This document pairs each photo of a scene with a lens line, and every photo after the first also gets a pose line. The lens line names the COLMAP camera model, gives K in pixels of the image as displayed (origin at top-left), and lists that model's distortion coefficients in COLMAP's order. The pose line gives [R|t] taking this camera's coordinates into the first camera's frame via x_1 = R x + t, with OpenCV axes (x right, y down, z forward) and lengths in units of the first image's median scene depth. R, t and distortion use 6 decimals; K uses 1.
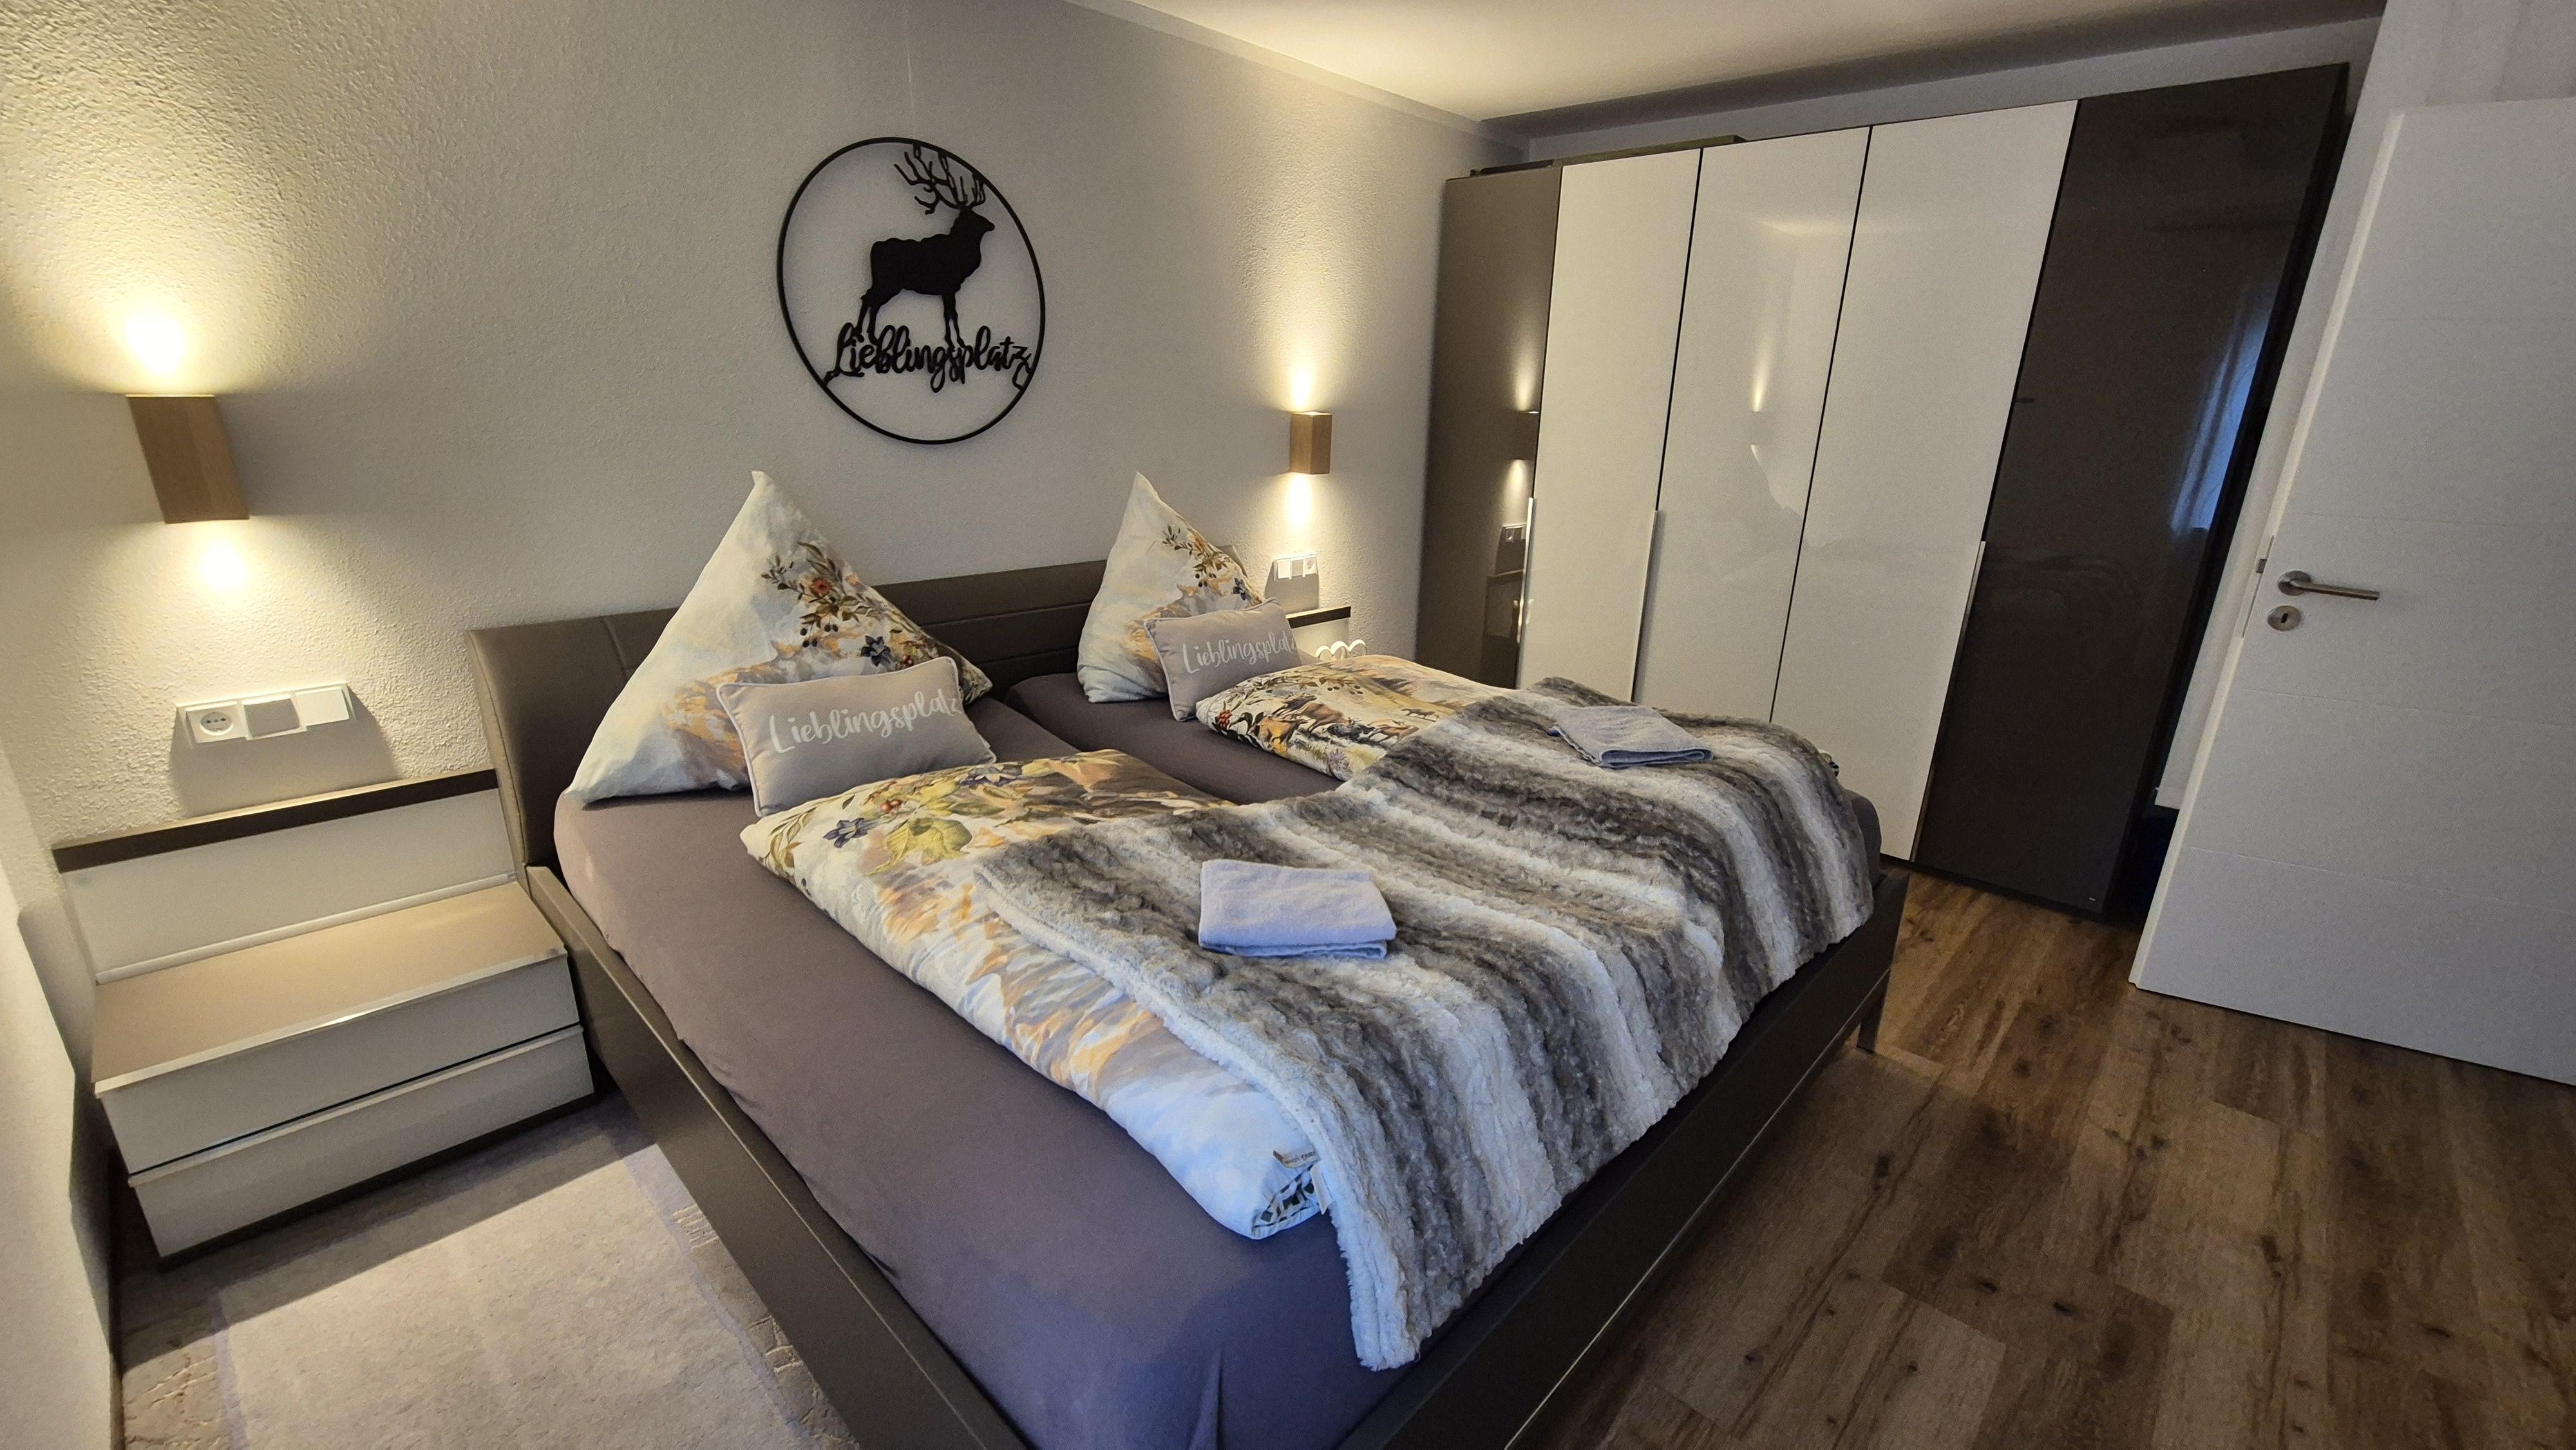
lens RADIAL K [[1063.9, 0, 1303.6], [0, 1063.9, 736.4], [0, 0, 1]] dist [-0.010920, -0.000089]
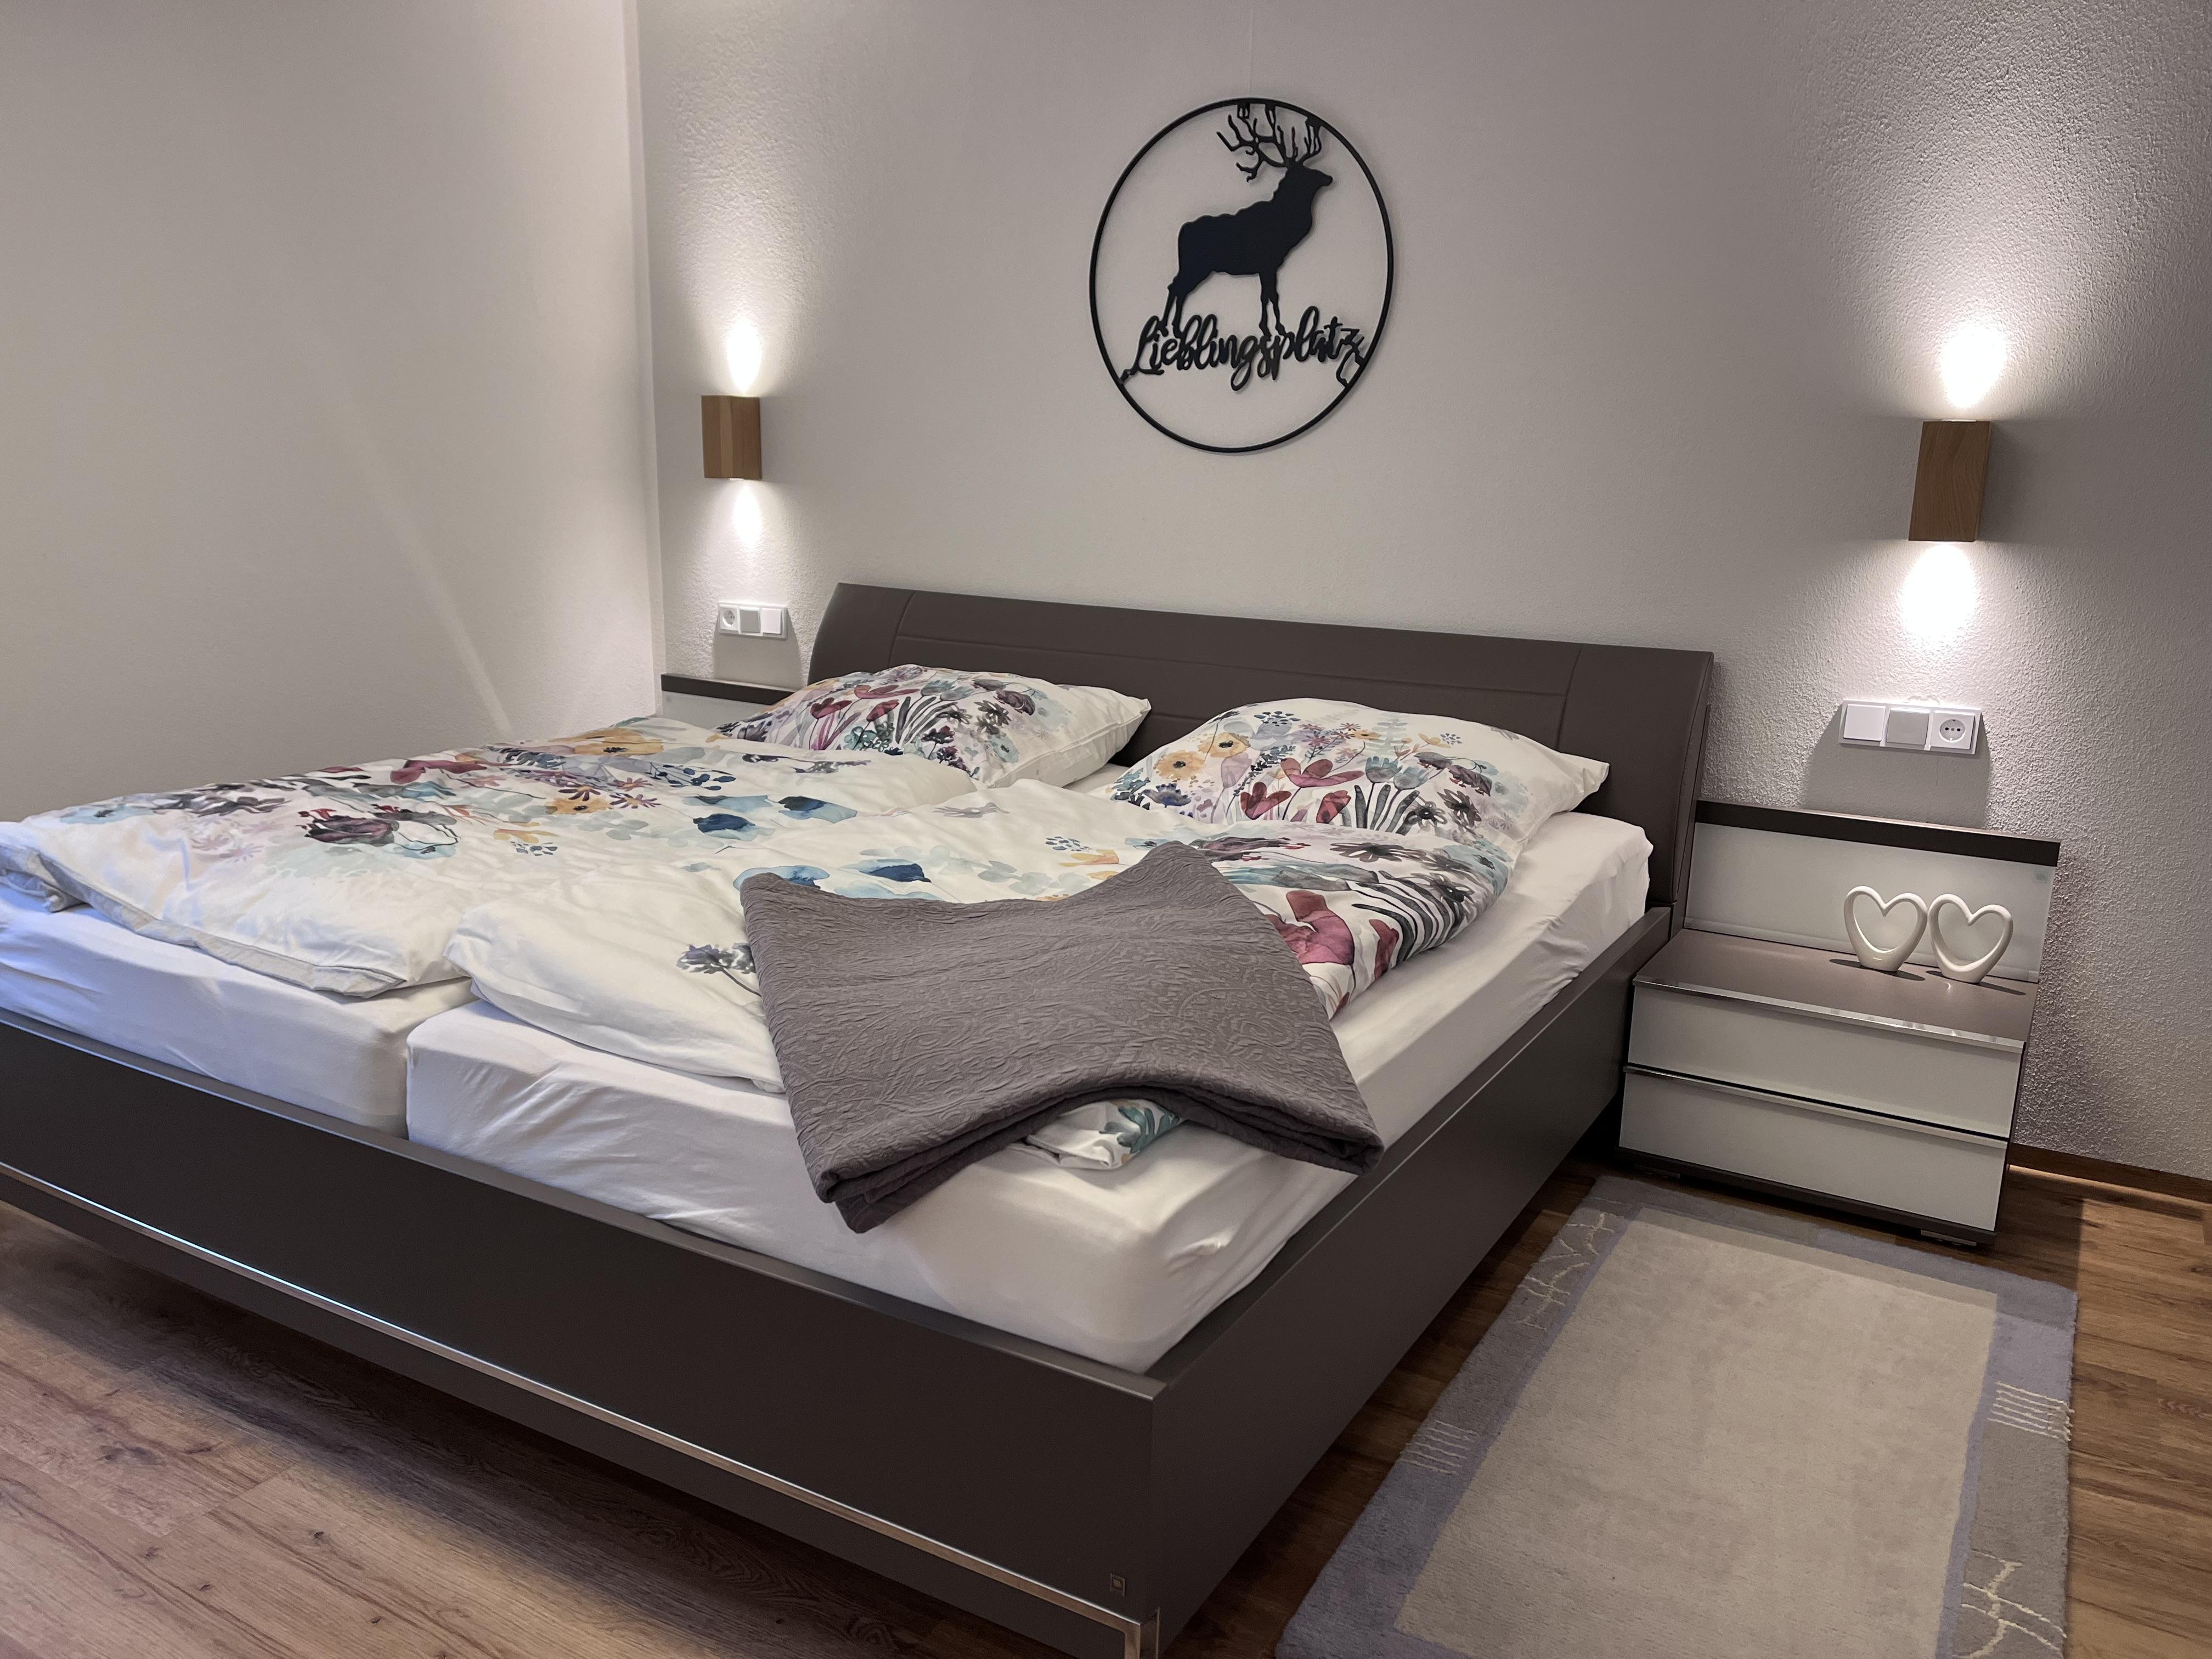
lens RADIAL K [[1699.5, 0, 1094.7], [0, 1699.5, 835.9], [0, 0, 1]] dist [0.025491, -0.062627]
pose [[0.222921, 0.207910, -0.952407, 0.990431], [-0.311433, 0.940982, 0.132522, -0.141565], [0.923751, 0.267069, 0.274515, 0.639622]]
